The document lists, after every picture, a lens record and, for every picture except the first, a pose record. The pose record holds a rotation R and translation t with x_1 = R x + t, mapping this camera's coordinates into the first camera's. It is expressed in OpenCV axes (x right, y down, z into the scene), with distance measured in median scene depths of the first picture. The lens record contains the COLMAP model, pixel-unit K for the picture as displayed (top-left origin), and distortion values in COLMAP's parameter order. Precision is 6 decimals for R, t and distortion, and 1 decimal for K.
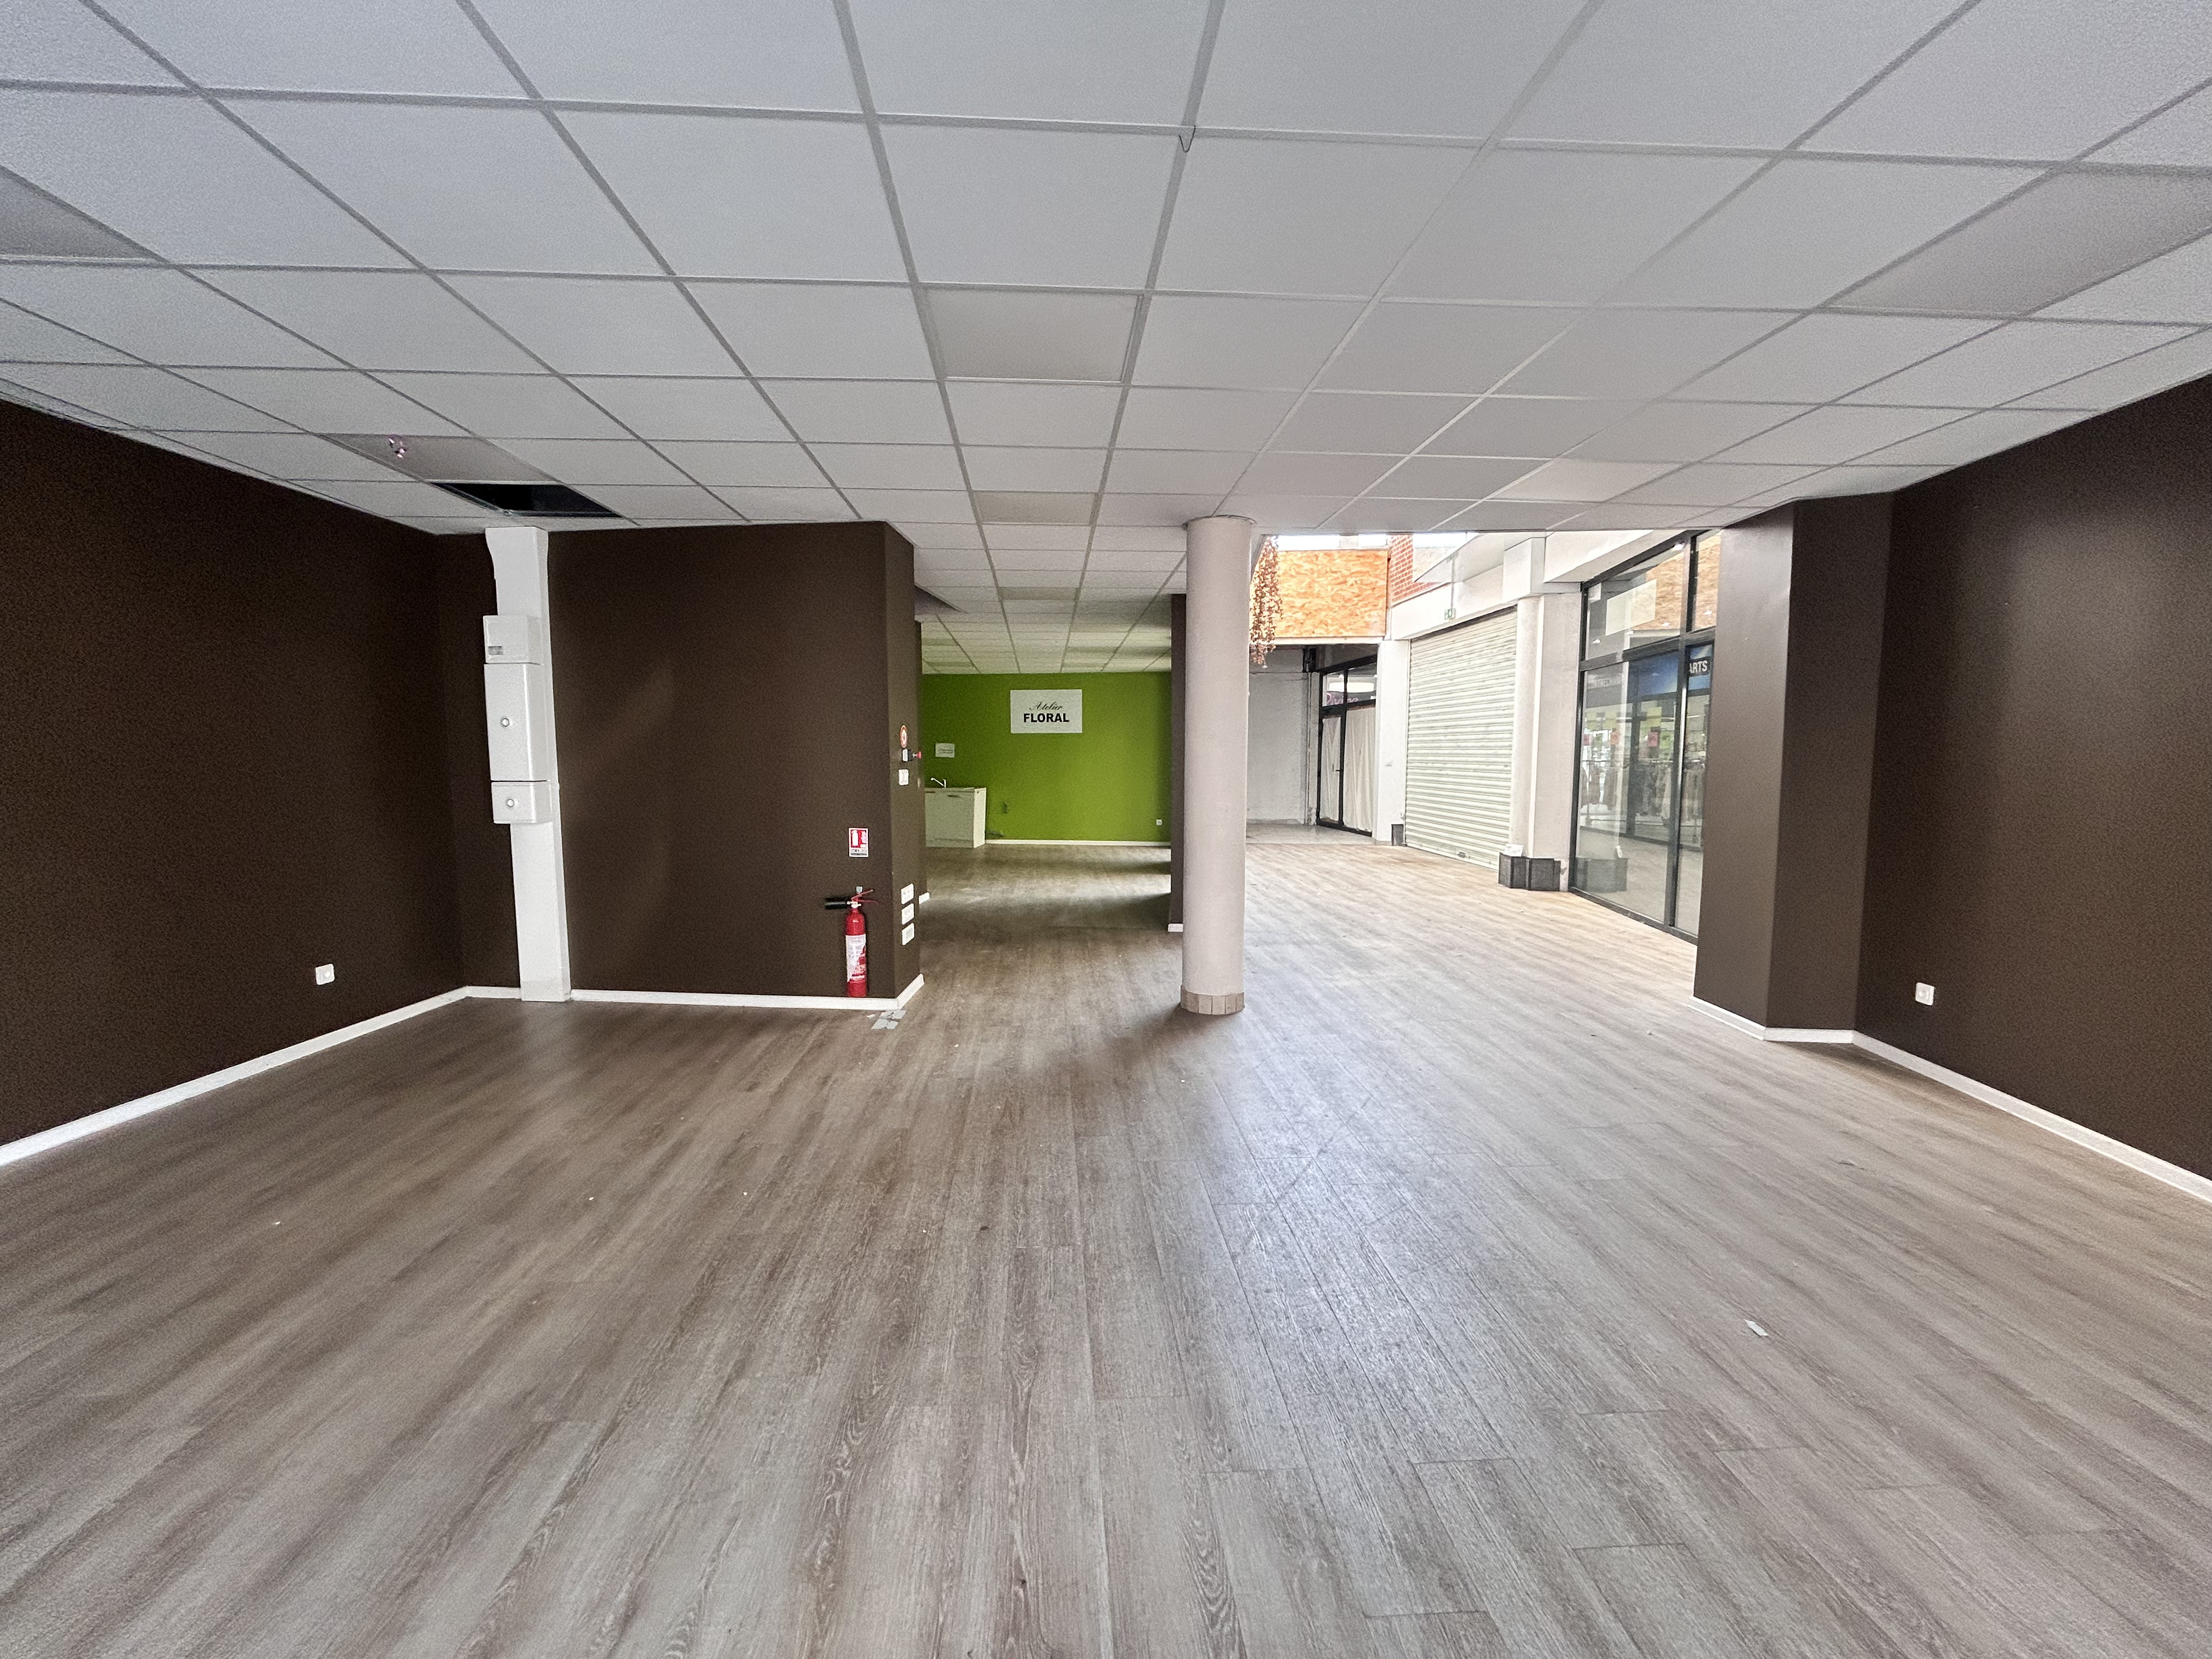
lens RADIAL K [[879.8, 0, 1102.8], [0, 879.8, 829.2], [0, 0, 1]] dist [0.001632, -0.000136]
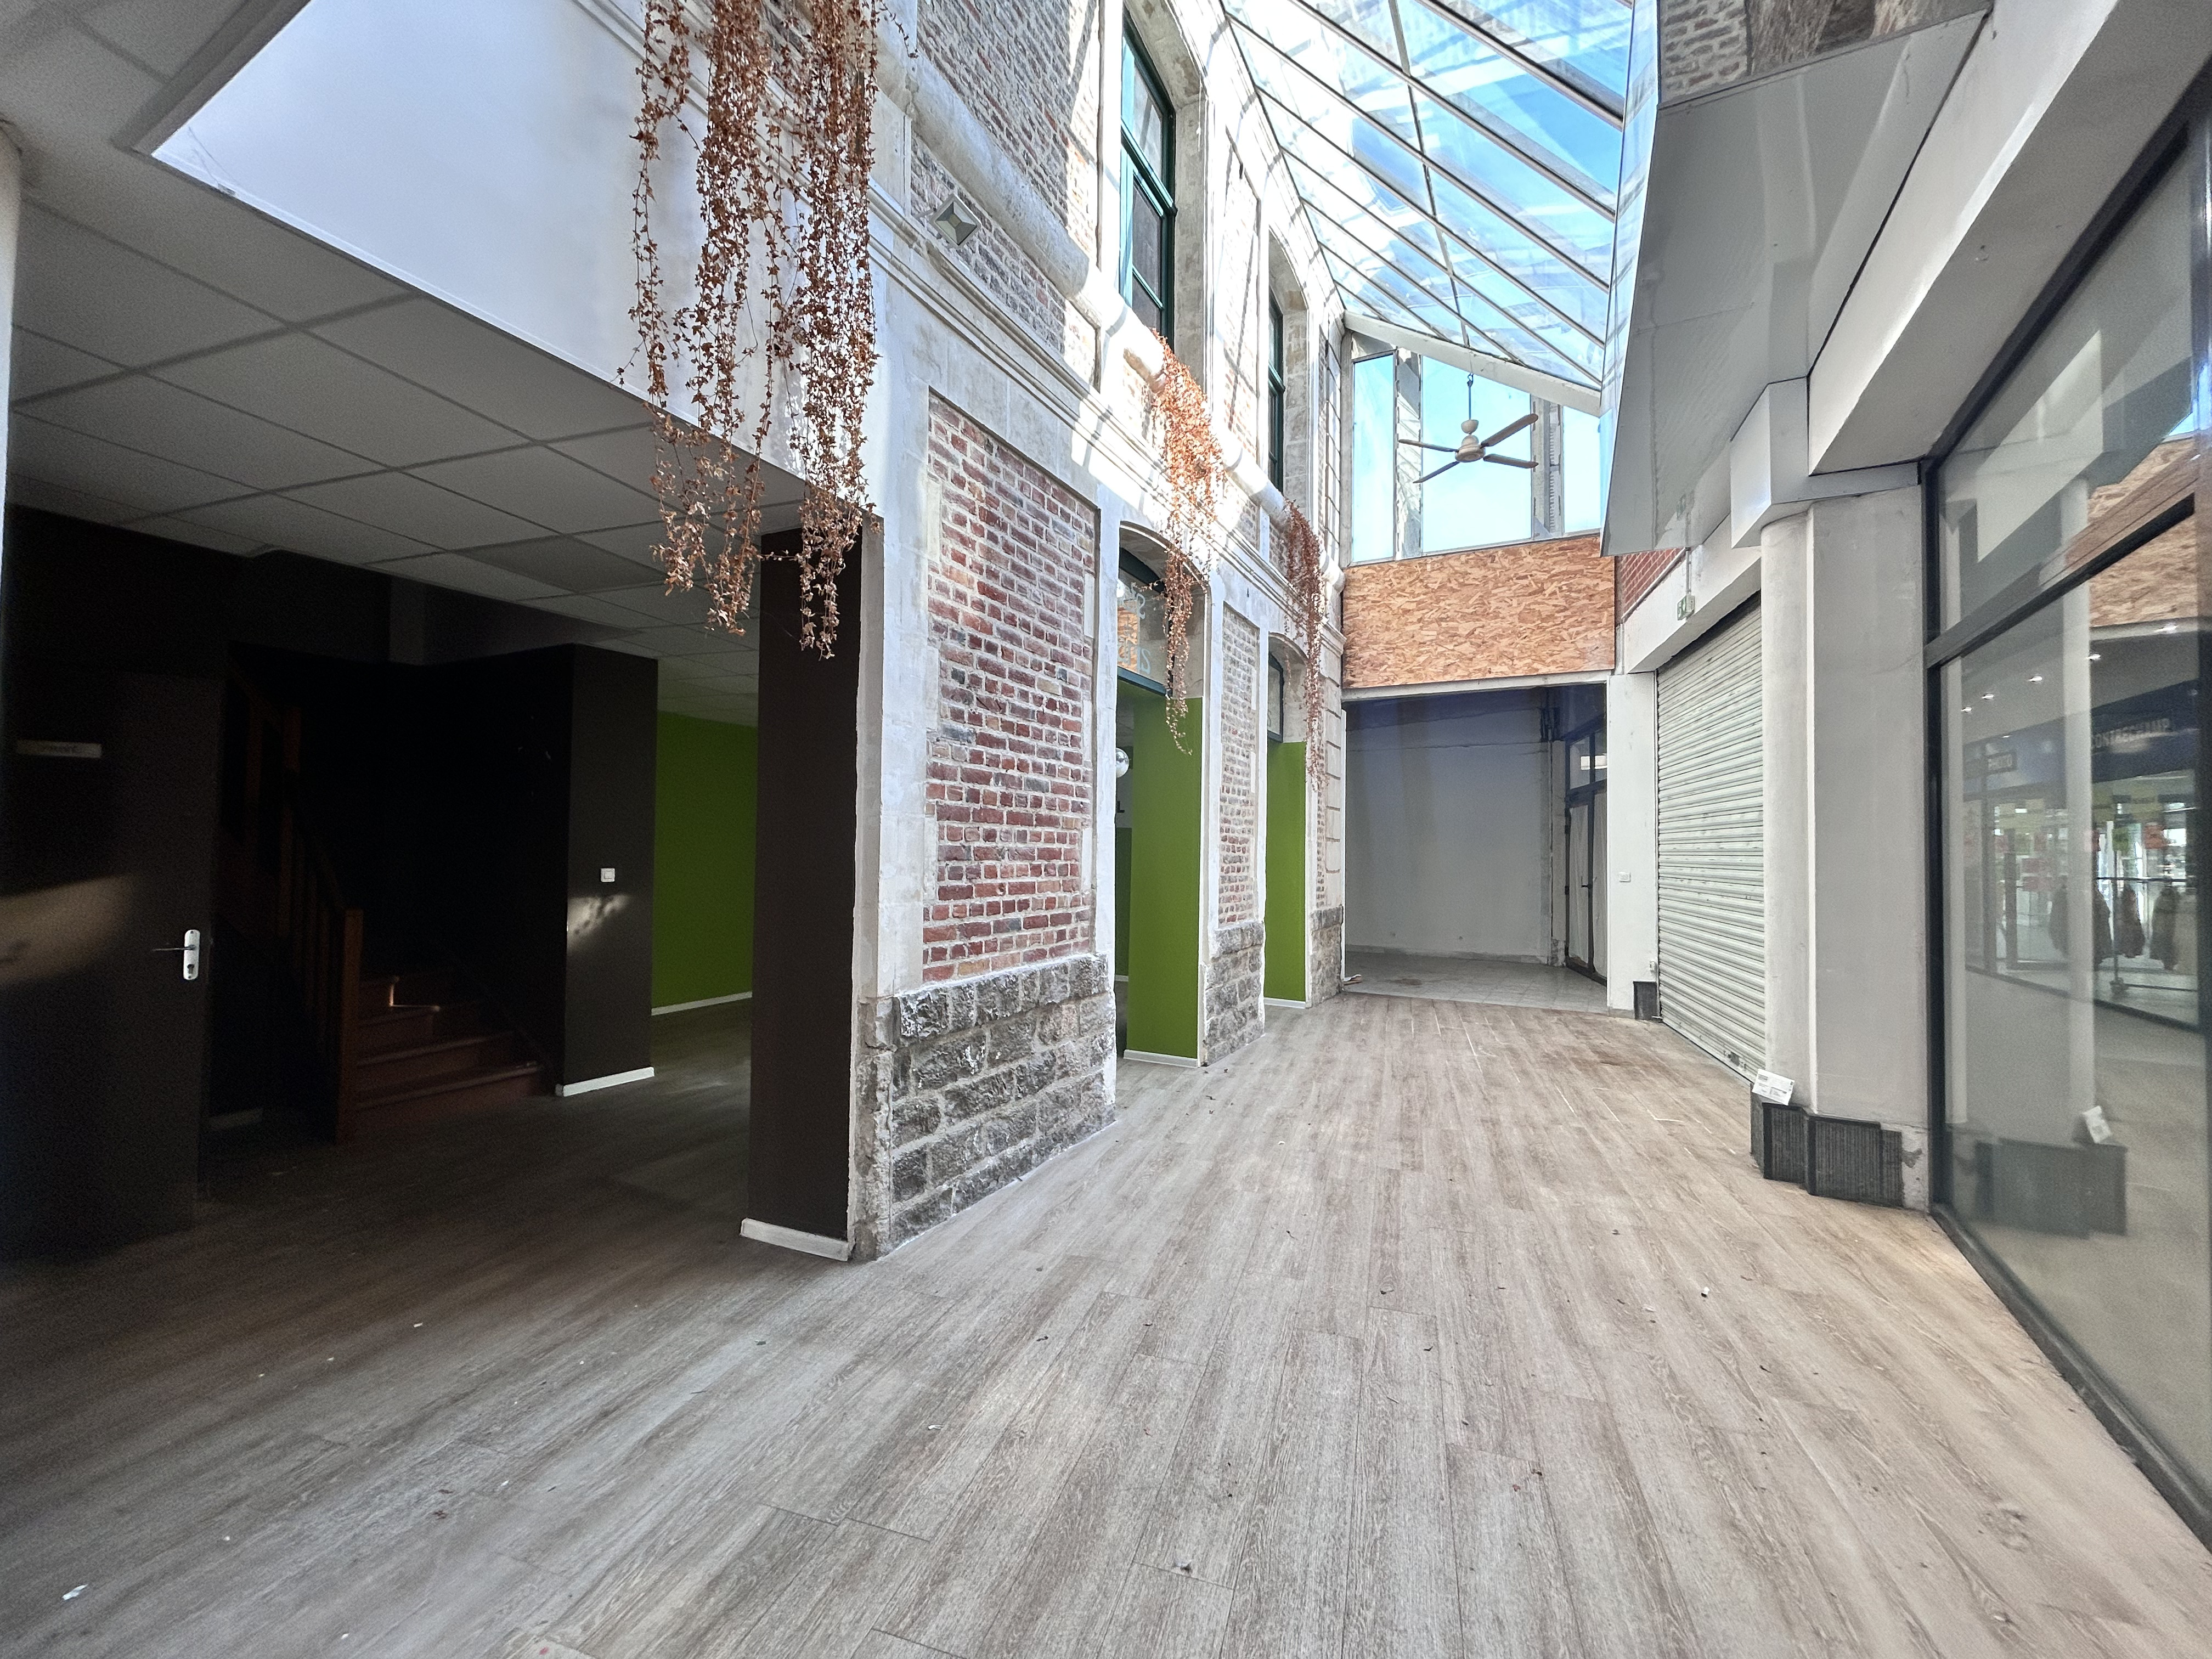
lens RADIAL K [[879.8, 0, 1121.9], [0, 879.8, 829.9], [0, 0, 1]] dist [0.001632, -0.000136]
pose [[0.929963, -0.003369, -0.367637, 0.227106], [-0.038973, 0.993420, -0.107689, -0.029471], [0.365581, 0.114475, 0.923713, 0.324314]]
